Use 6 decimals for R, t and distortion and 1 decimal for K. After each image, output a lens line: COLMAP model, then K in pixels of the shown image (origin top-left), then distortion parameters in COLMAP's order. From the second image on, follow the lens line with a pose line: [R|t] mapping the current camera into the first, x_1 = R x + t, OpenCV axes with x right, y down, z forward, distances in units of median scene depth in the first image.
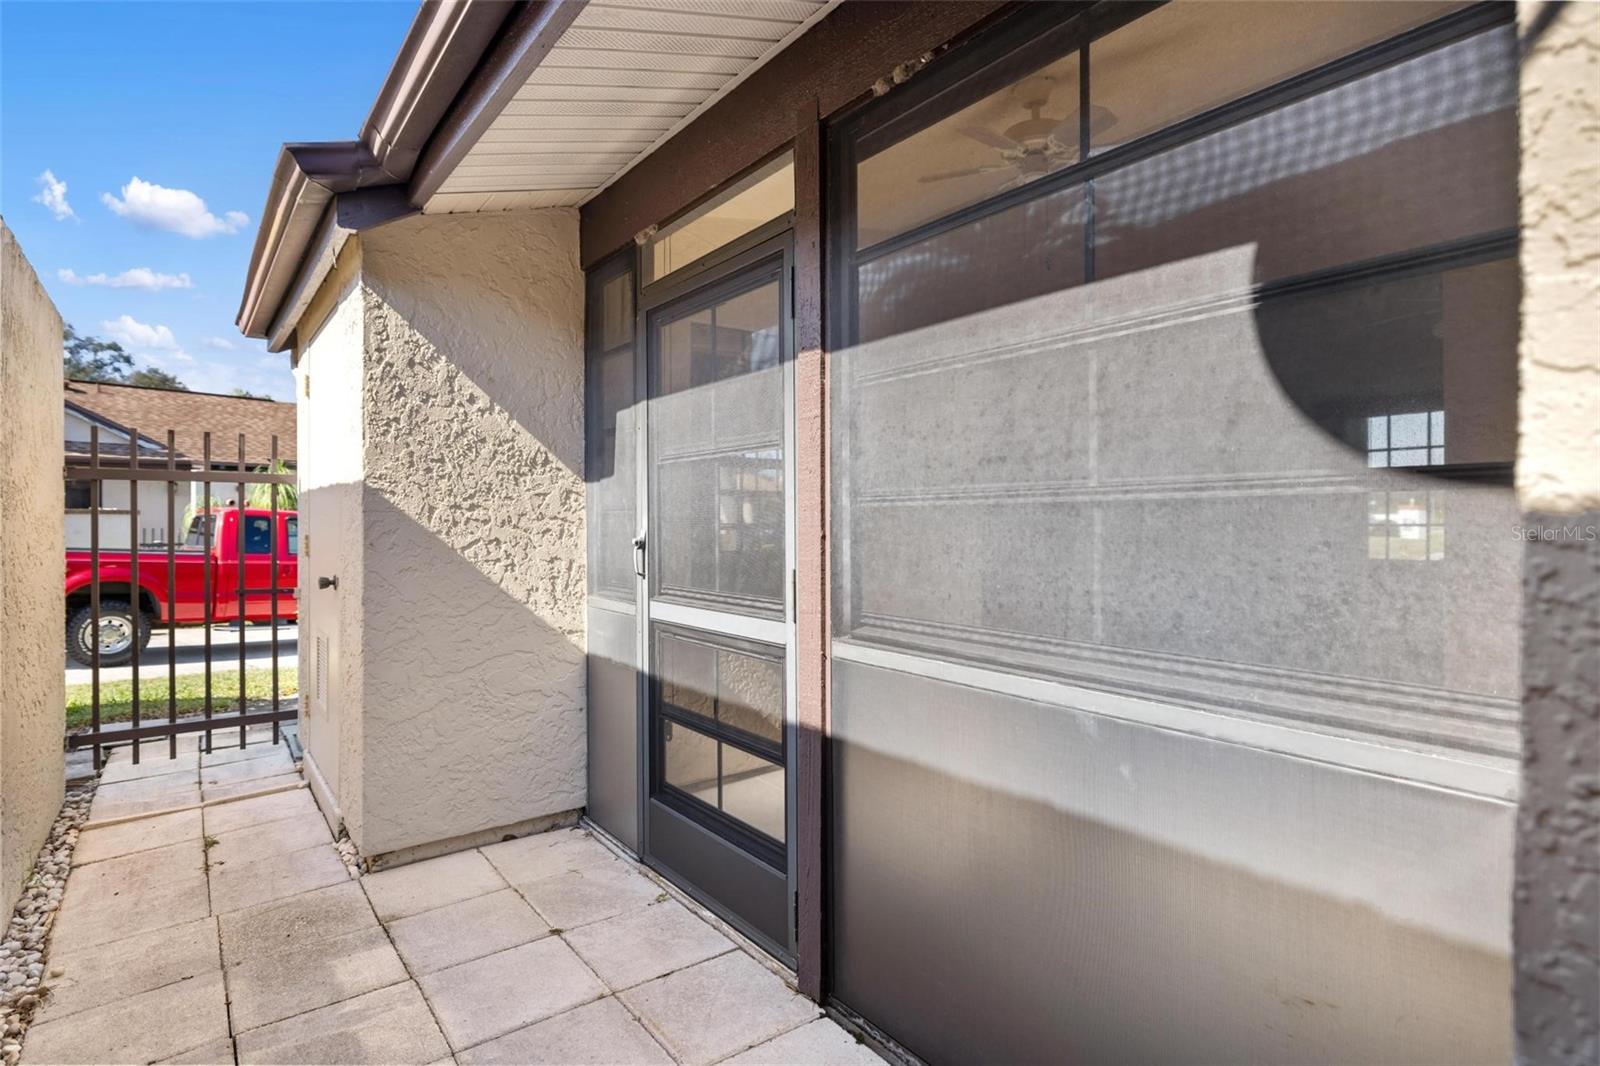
lens RADIAL K [[808.8, 0, 802.0], [0, 808.8, 522.1], [0, 0, 1]] dist [0.002146, -0.000392]
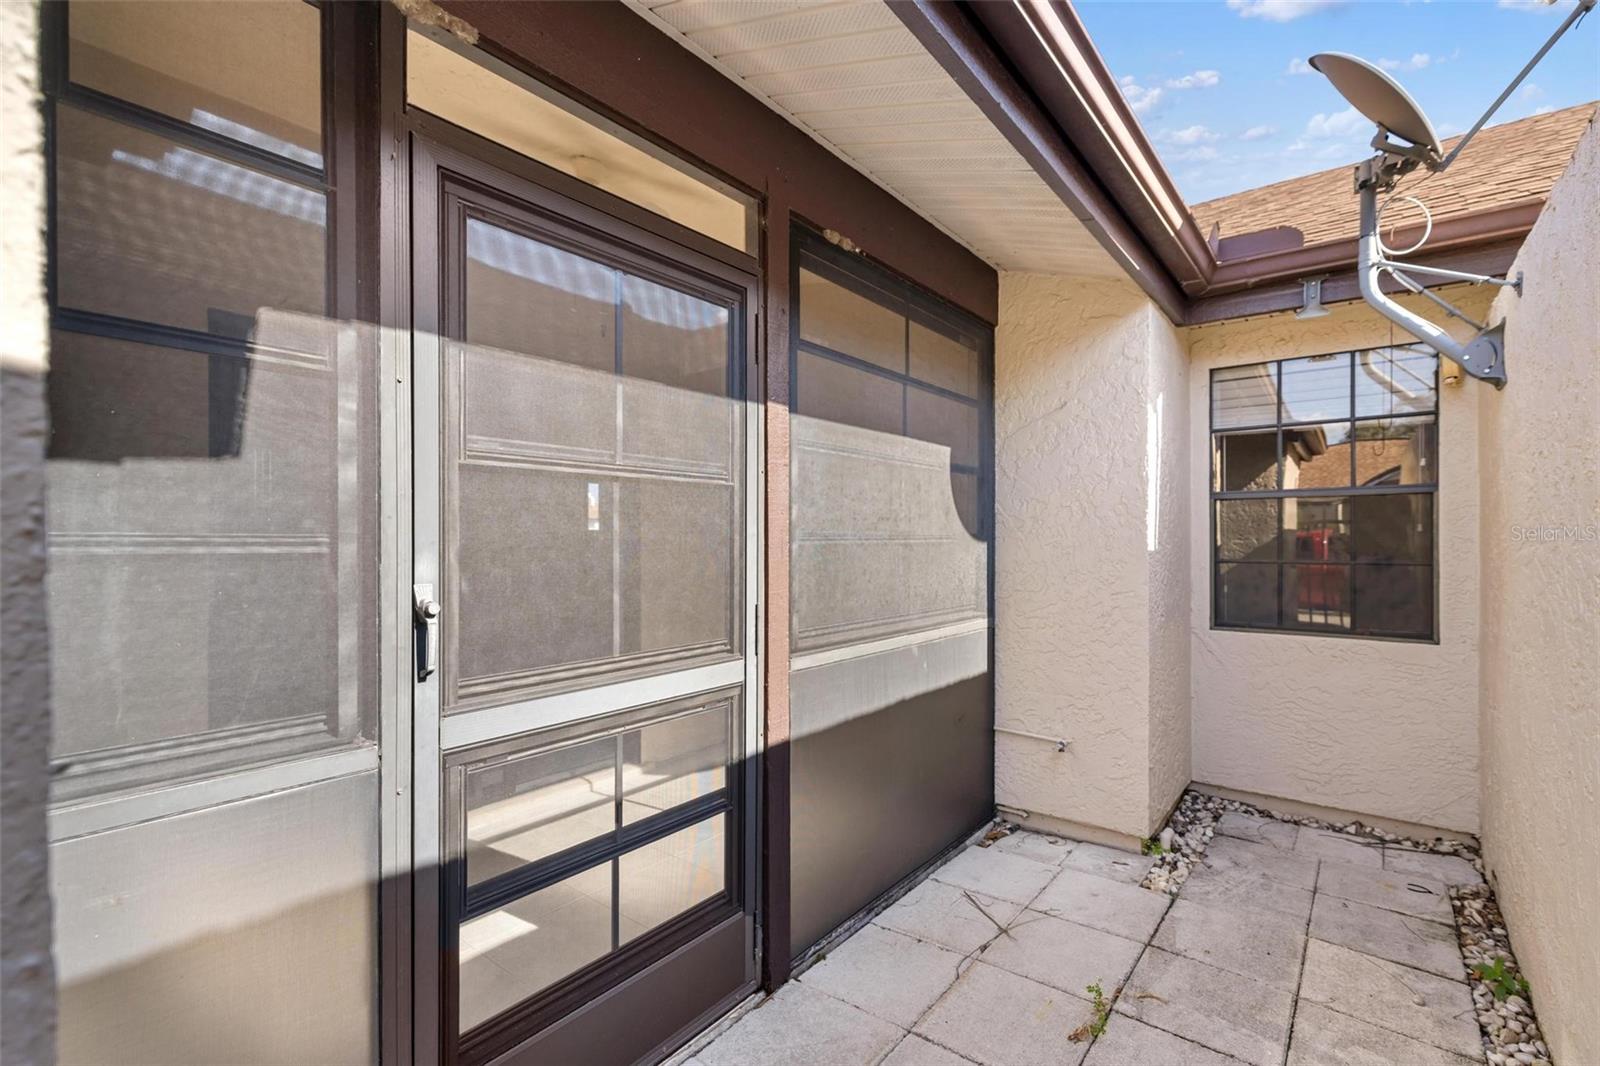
lens RADIAL K [[725.9, 0, 800.0], [0, 725.9, 533.0], [0, 0, 1]] dist [-0.003206, -0.000192]
pose [[-0.252536, 0.005237, 0.967573, -0.697746], [-0.001233, 0.999983, -0.005734, -0.020869], [-0.967587, -0.002641, -0.252525, 0.888986]]
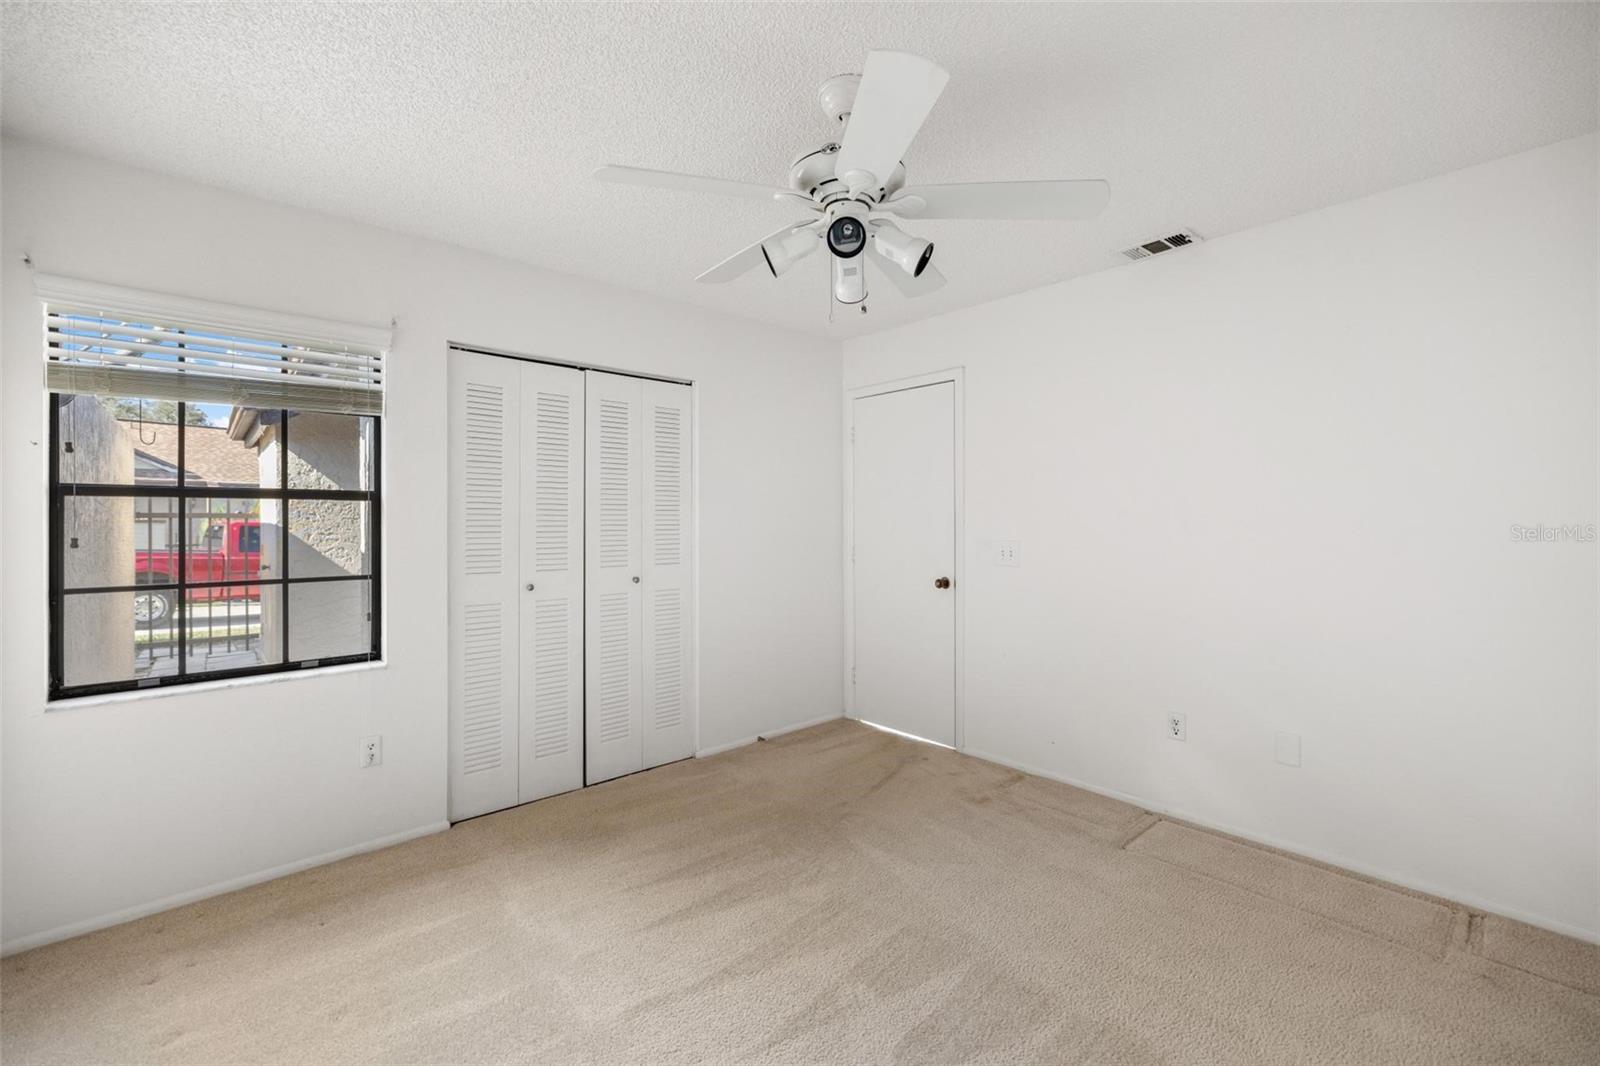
lens RADIAL K [[667.0, 0, 806.1], [0, 667.0, 526.4], [0, 0, 1]] dist [-0.000379, -0.000060]
pose [[0.996473, 0.005011, 0.083767, 0.849322], [-0.005030, 0.999987, 0.000021, -0.049591], [-0.083766, -0.000442, 0.996485, -1.090693]]
